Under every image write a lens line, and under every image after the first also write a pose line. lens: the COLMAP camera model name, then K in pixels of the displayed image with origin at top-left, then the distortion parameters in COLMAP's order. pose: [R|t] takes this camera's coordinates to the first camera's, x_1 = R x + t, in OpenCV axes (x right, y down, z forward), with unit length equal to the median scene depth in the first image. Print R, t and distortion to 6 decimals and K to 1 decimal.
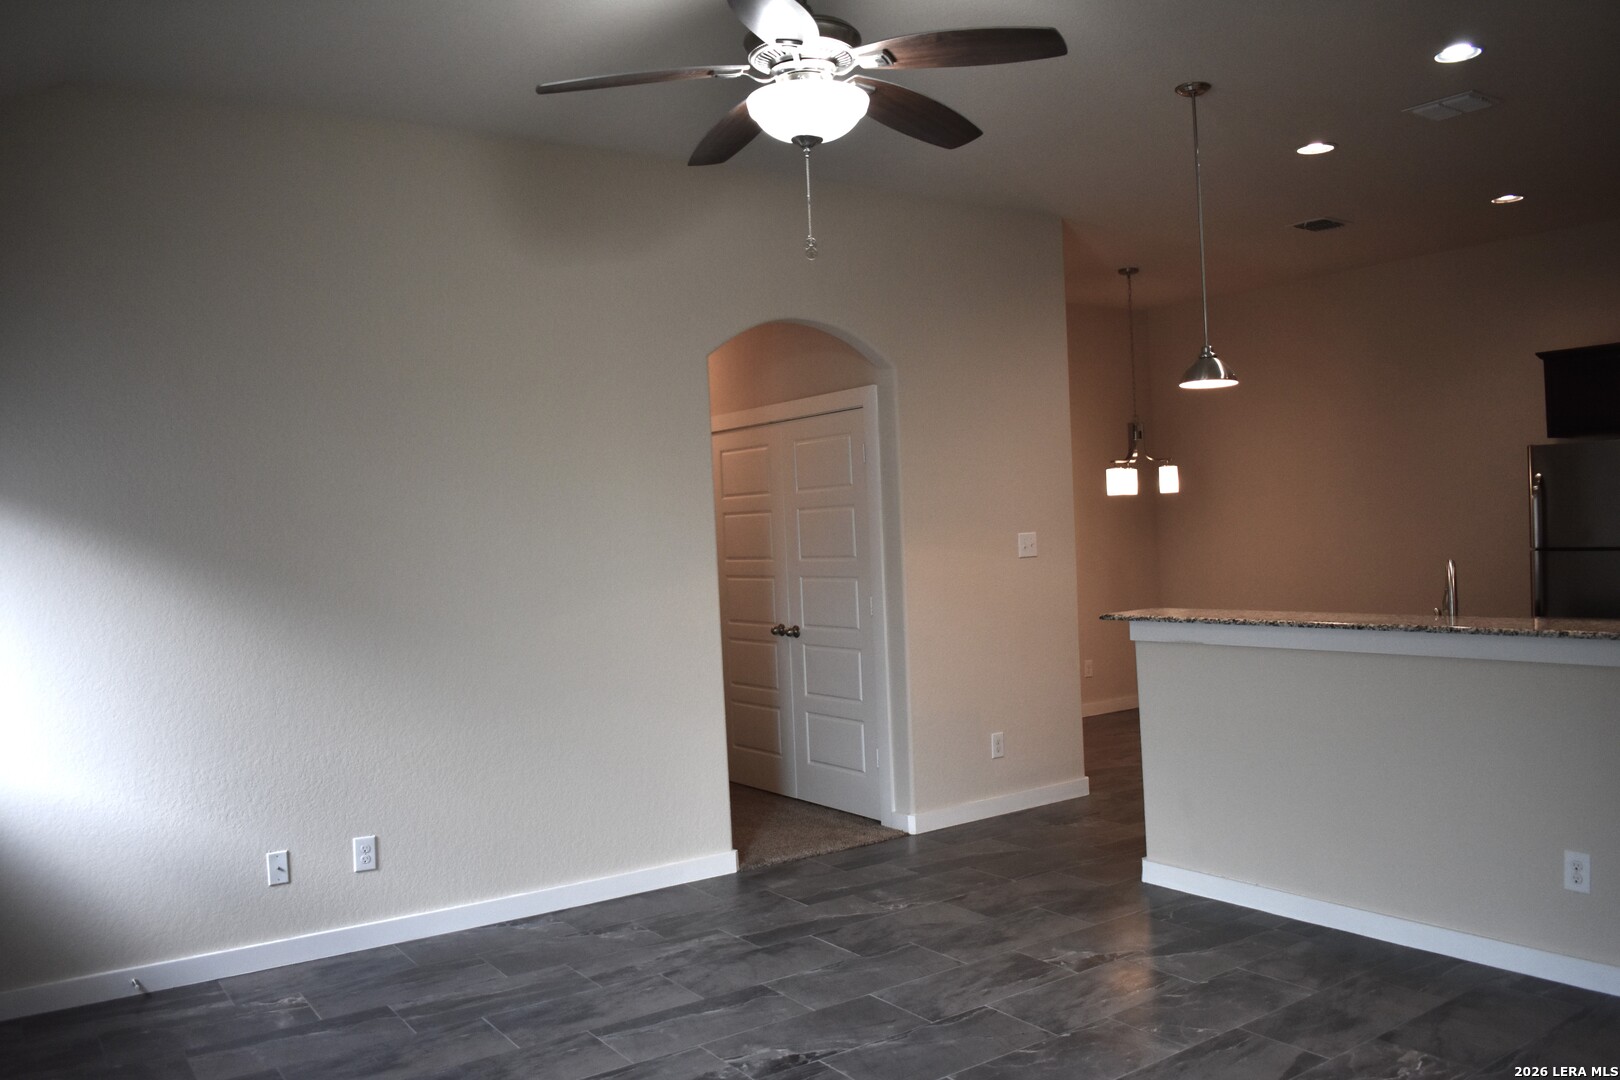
lens RADIAL K [[1267.6, 0, 810.0], [0, 1267.6, 540.0], [0, 0, 1]] dist [-0.098451, 0.017678]
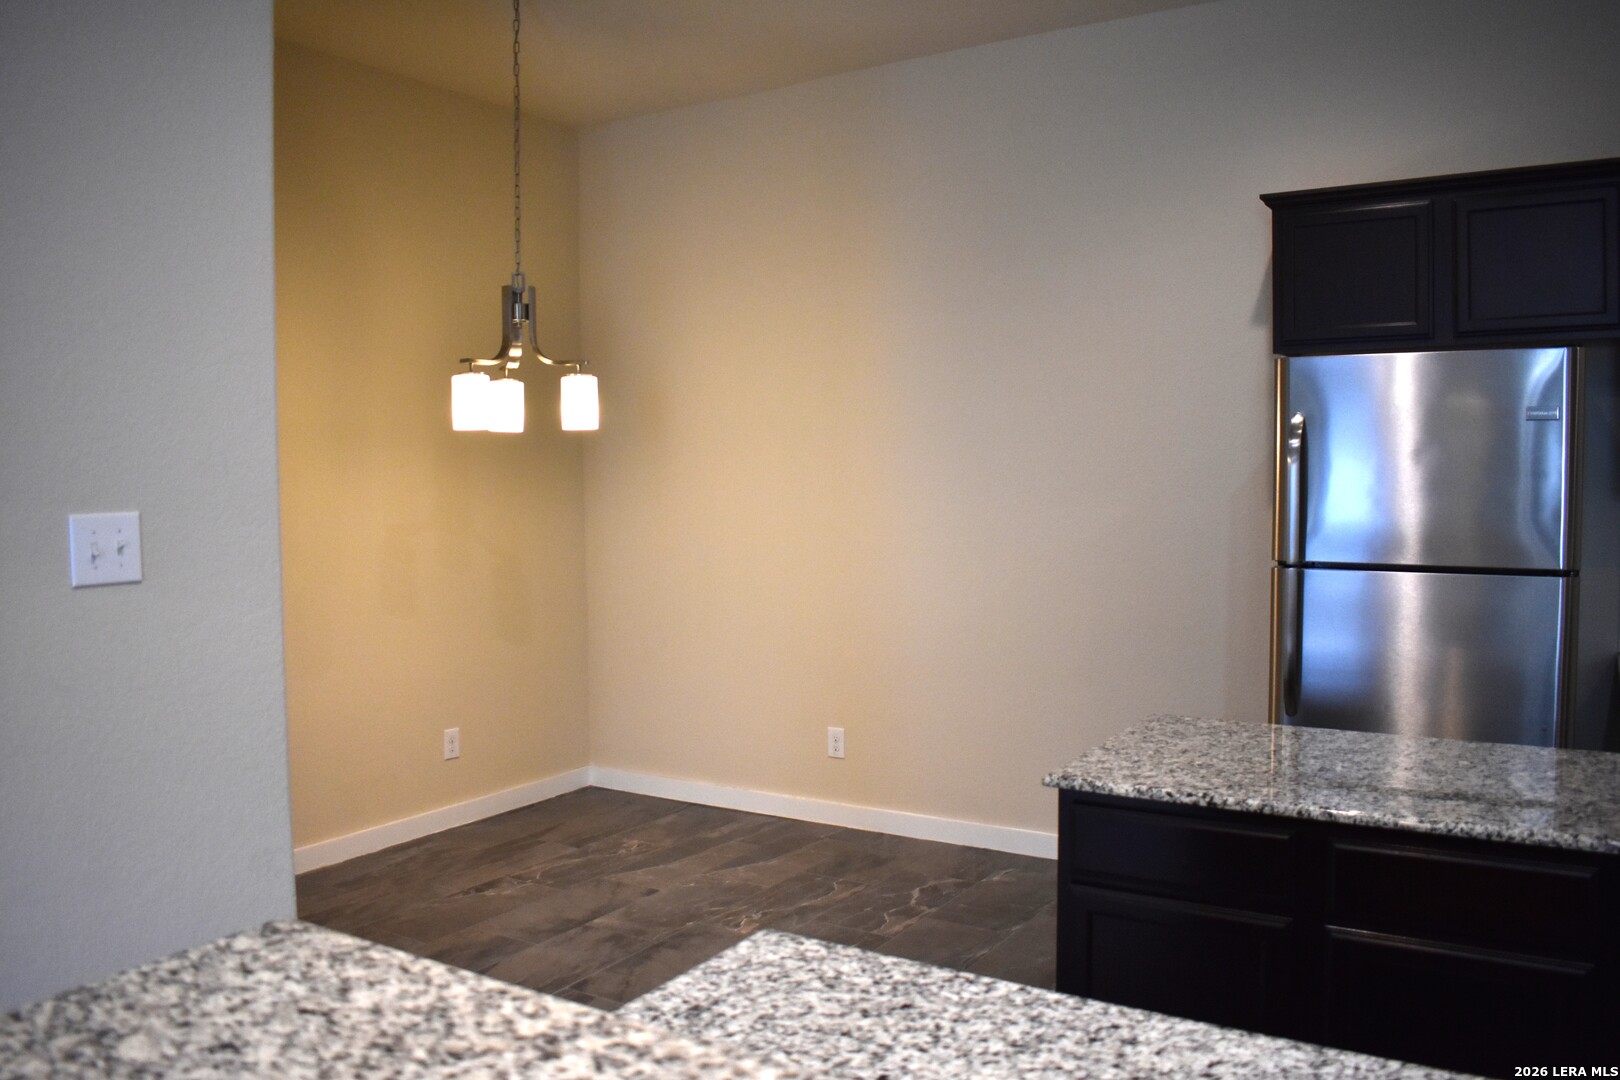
lens RADIAL K [[1267.6, 0, 810.0], [0, 1267.6, 540.0], [0, 0, 1]] dist [-0.098451, 0.017678]
pose [[0.920395, 0.013118, 0.390771, 0.313626], [-0.027276, 0.999156, 0.030701, -0.019860], [-0.390038, -0.038915, 0.919976, 0.895730]]
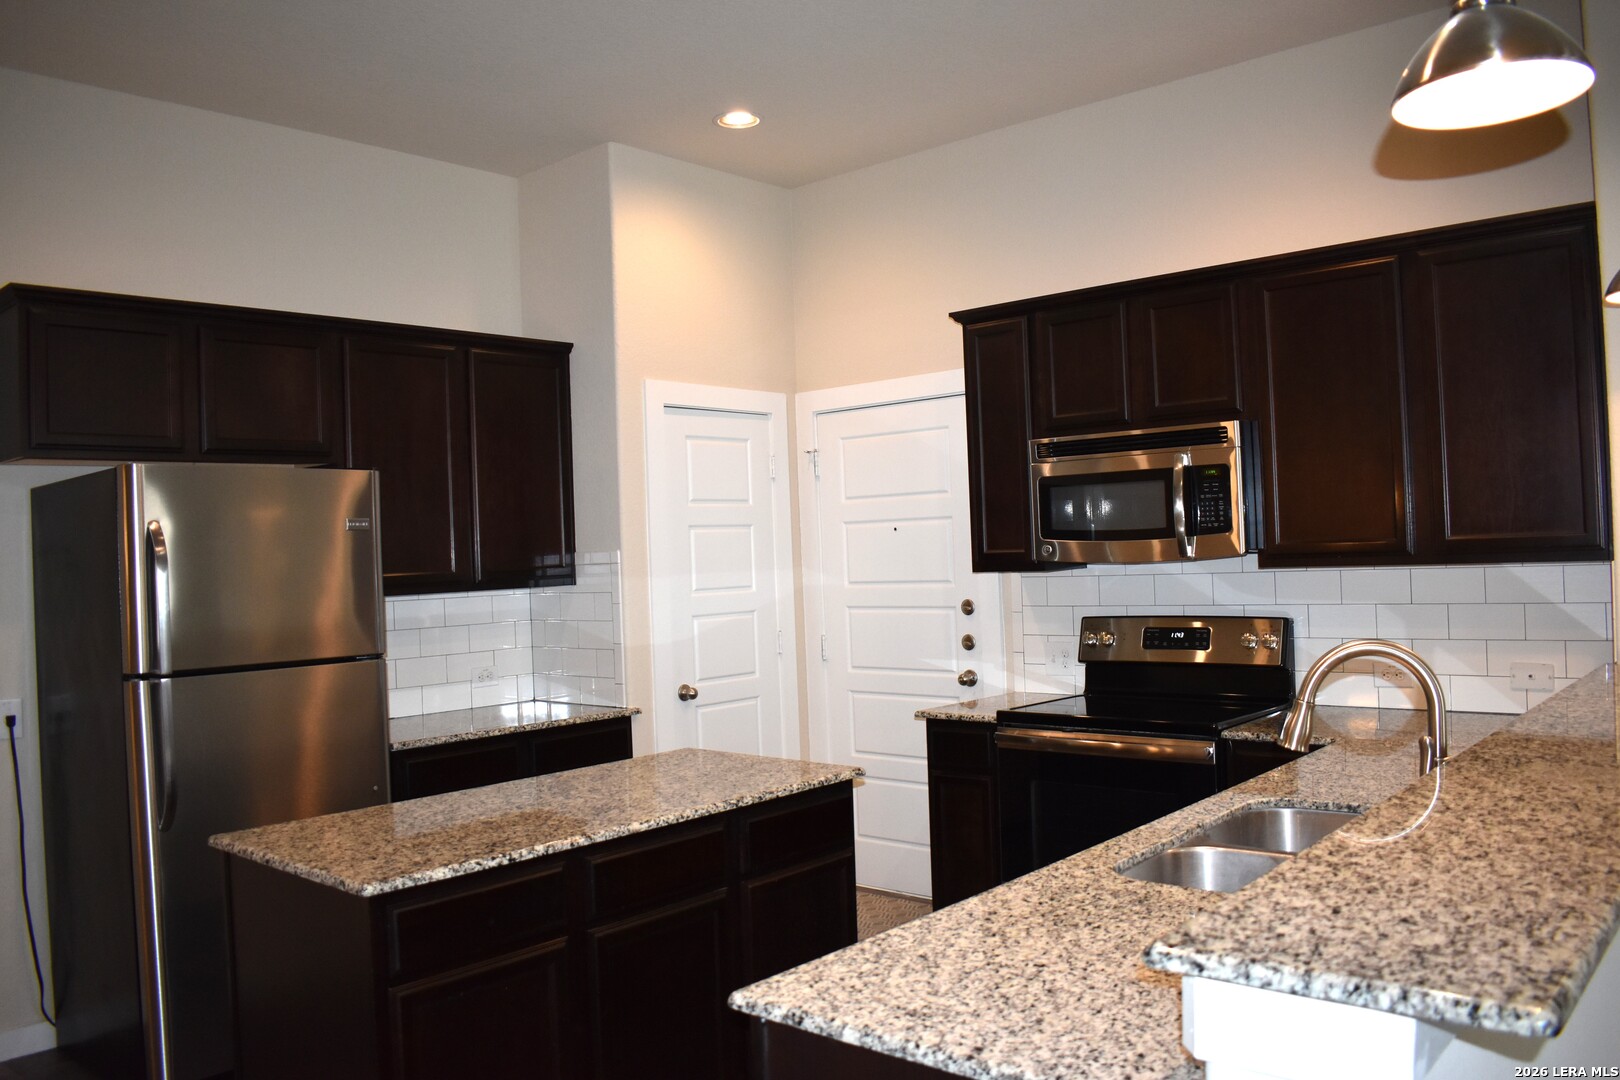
lens RADIAL K [[1267.6, 0, 810.0], [0, 1267.6, 540.0], [0, 0, 1]] dist [-0.098451, 0.017678]
pose [[-0.236274, 0.060639, 0.969792, 0.088369], [0.055493, 0.997264, -0.048836, -0.013263], [-0.970101, 0.042278, -0.238993, 1.254870]]
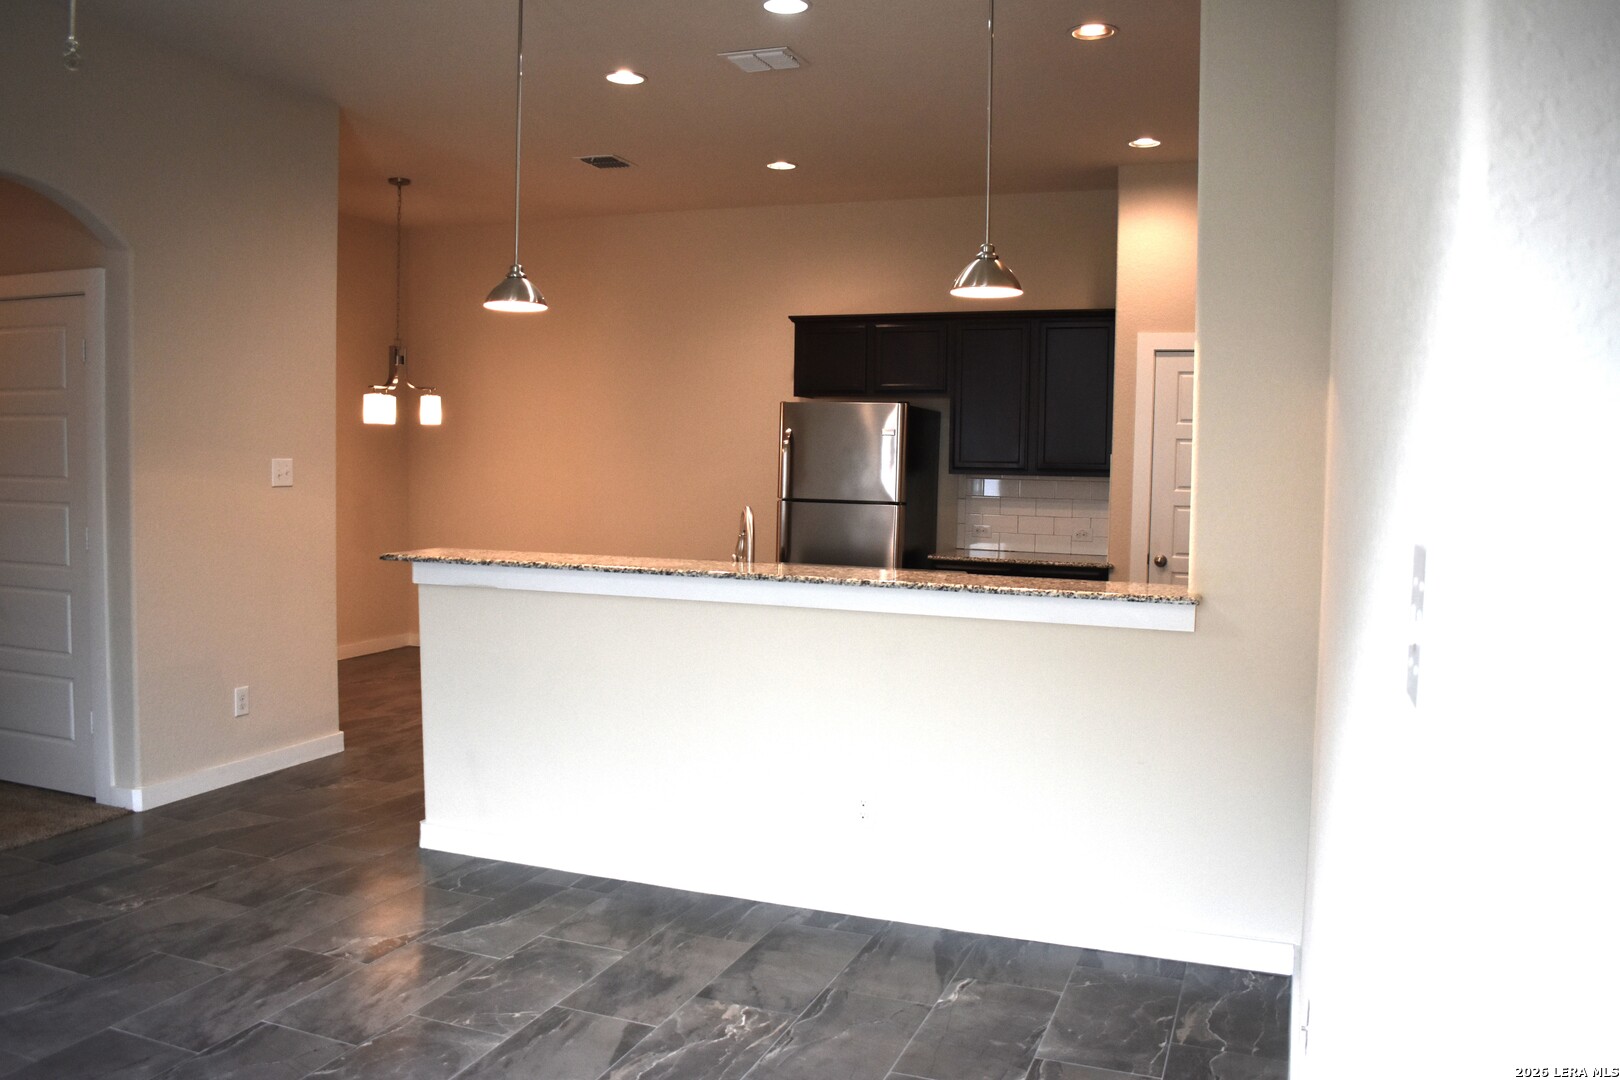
lens RADIAL K [[1267.6, 0, 810.0], [0, 1267.6, 540.0], [0, 0, 1]] dist [-0.098451, 0.017678]
pose [[0.820606, 0.019190, 0.571172, -0.029123], [-0.047883, 0.998231, 0.035256, 0.003882], [-0.569484, -0.056280, 0.820073, 0.115426]]
